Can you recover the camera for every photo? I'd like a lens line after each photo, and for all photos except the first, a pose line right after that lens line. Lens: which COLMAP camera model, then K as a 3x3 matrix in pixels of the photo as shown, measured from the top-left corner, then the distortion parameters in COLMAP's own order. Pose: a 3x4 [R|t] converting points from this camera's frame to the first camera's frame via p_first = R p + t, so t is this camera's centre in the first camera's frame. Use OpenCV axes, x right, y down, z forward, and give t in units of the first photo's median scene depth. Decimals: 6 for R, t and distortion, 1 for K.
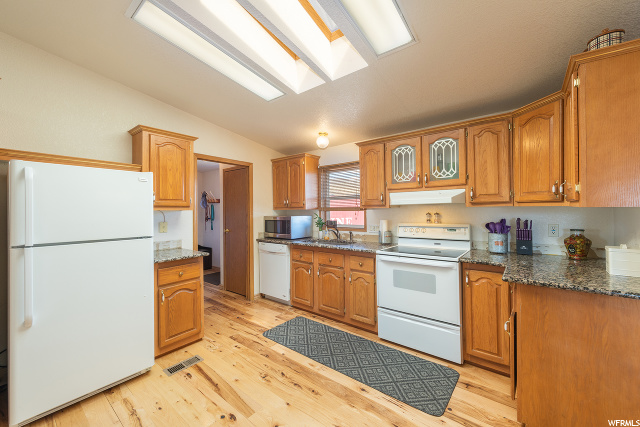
lens RADIAL K [[254.5, 0, 322.0], [0, 254.5, 211.2], [0, 0, 1]] dist [0.010721, -0.000399]
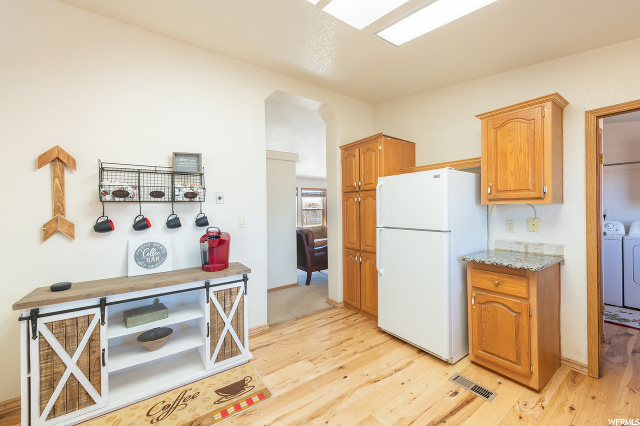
lens RADIAL K [[252.8, 0, 326.0], [0, 252.8, 210.7], [0, 0, 1]] dist [0.001221, -0.000056]
pose [[-0.278664, 0.012714, -0.960304, 0.359515], [0.014483, 0.999854, 0.009034, 0.002894], [0.960279, -0.011391, -0.278808, 0.706802]]
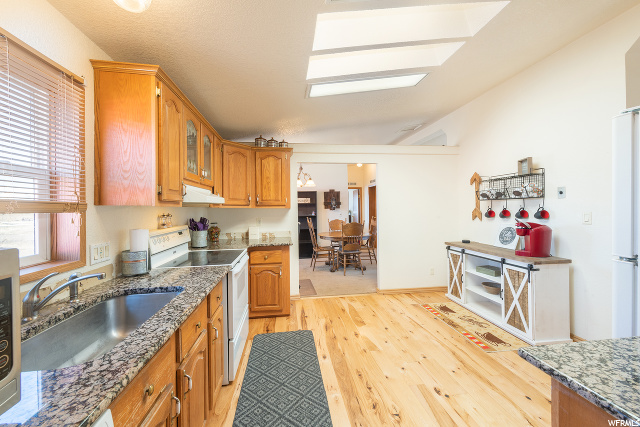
lens RADIAL K [[254.5, 0, 318.6], [0, 254.5, 208.4], [0, 0, 1]] dist [0.010721, -0.000399]
pose [[-0.713879, 0.013975, 0.700130, -0.525011], [0.021070, 0.999777, 0.001528, -0.003879], [-0.699952, 0.015843, -0.714014, 1.458200]]
